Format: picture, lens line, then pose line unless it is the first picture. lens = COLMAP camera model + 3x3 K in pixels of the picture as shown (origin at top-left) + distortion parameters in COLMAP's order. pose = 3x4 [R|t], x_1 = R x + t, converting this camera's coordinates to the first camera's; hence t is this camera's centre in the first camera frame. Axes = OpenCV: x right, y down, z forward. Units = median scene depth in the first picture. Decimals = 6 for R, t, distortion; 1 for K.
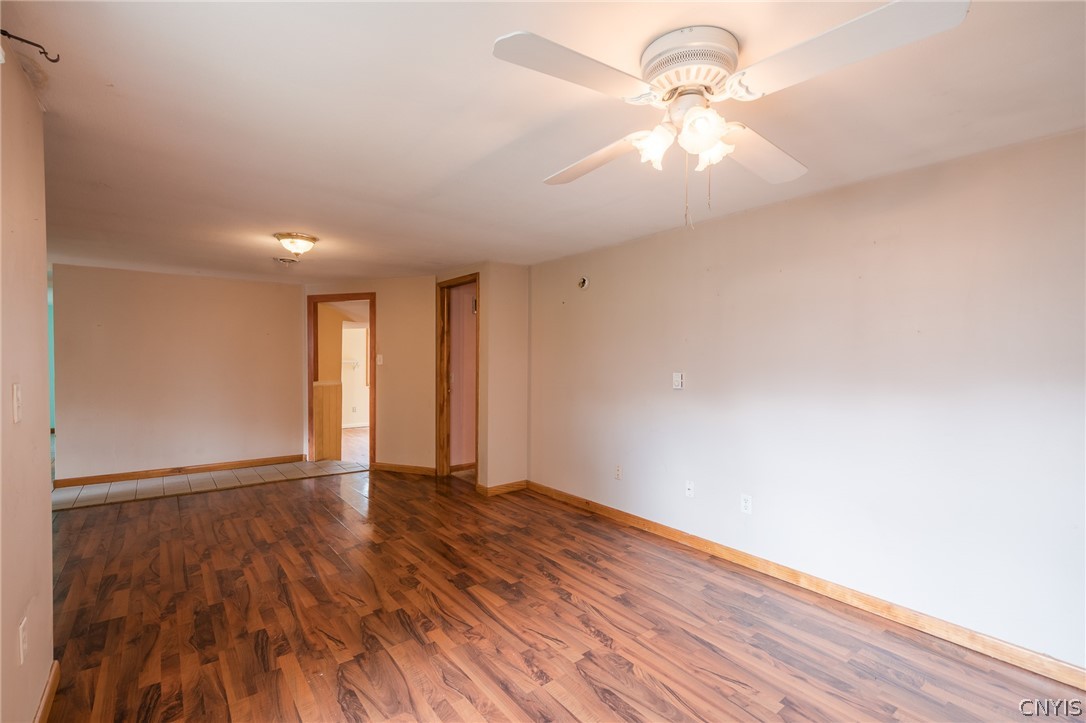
lens RADIAL K [[496.5, 0, 543.0], [0, 496.5, 361.5], [0, 0, 1]] dist [-0.000745, 0.000076]
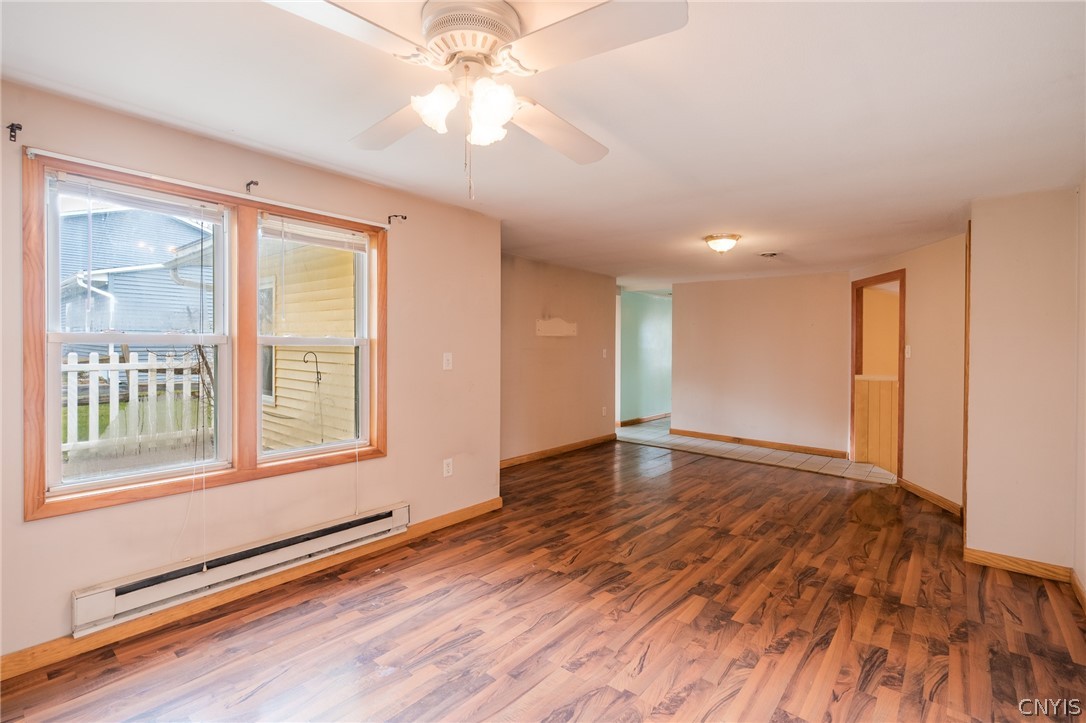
lens RADIAL K [[492.8, 0, 538.3], [0, 492.8, 351.0], [0, 0, 1]] dist [-0.000167, -0.000198]
pose [[0.205718, 0.012248, -0.978535, 0.632407], [-0.020043, 0.999765, 0.008300, 0.001422], [0.978406, 0.017905, 0.205915, 0.483215]]
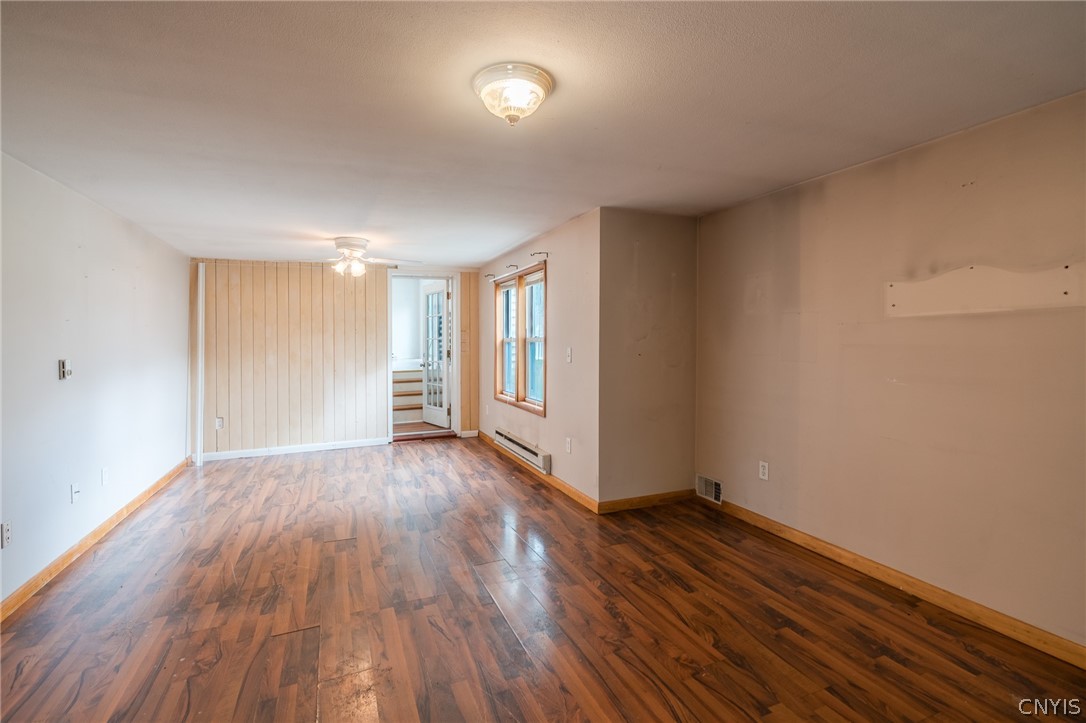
lens RADIAL K [[497.1, 0, 546.3], [0, 497.1, 351.6], [0, 0, 1]] dist [-0.008559, 0.000165]
pose [[-0.968330, -0.000938, 0.249671, -0.828380], [0.007439, 0.999441, 0.032603, -0.014427], [-0.249562, 0.033428, -0.967782, 1.858462]]
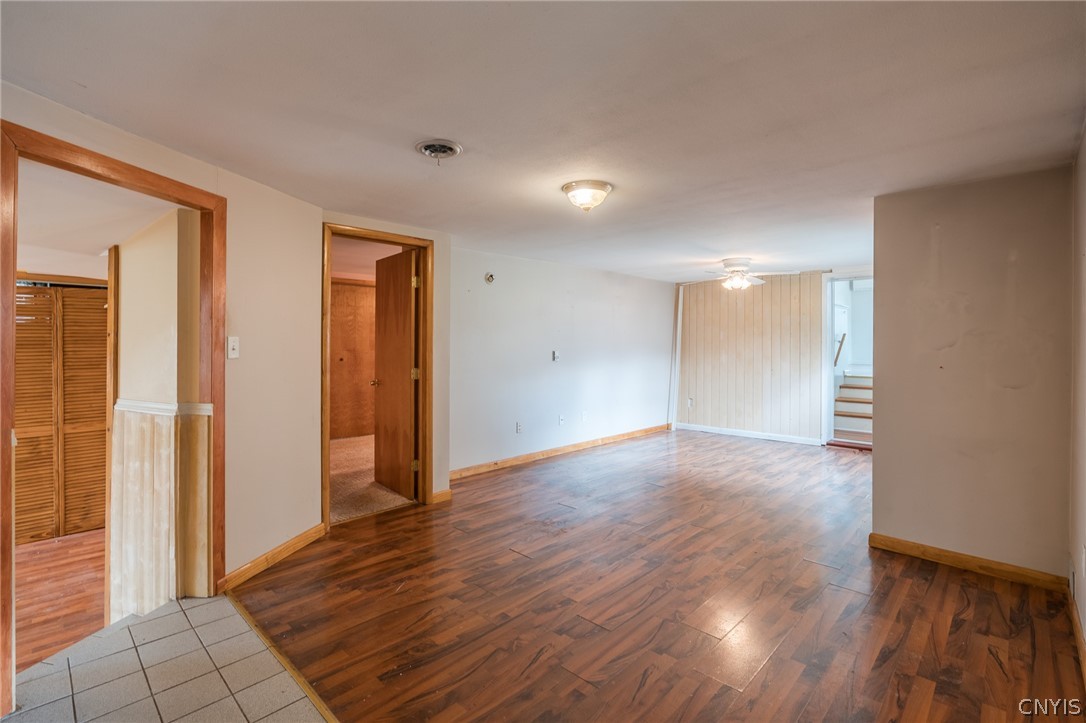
lens RADIAL K [[511.0, 0, 536.7], [0, 511.0, 351.5], [0, 0, 1]] dist [-0.028862, 0.000820]
pose [[-0.143623, -0.025052, 0.989315, -1.608489], [0.002620, 0.999666, 0.025694, -0.023518], [-0.989629, 0.006282, -0.143510, 1.524890]]
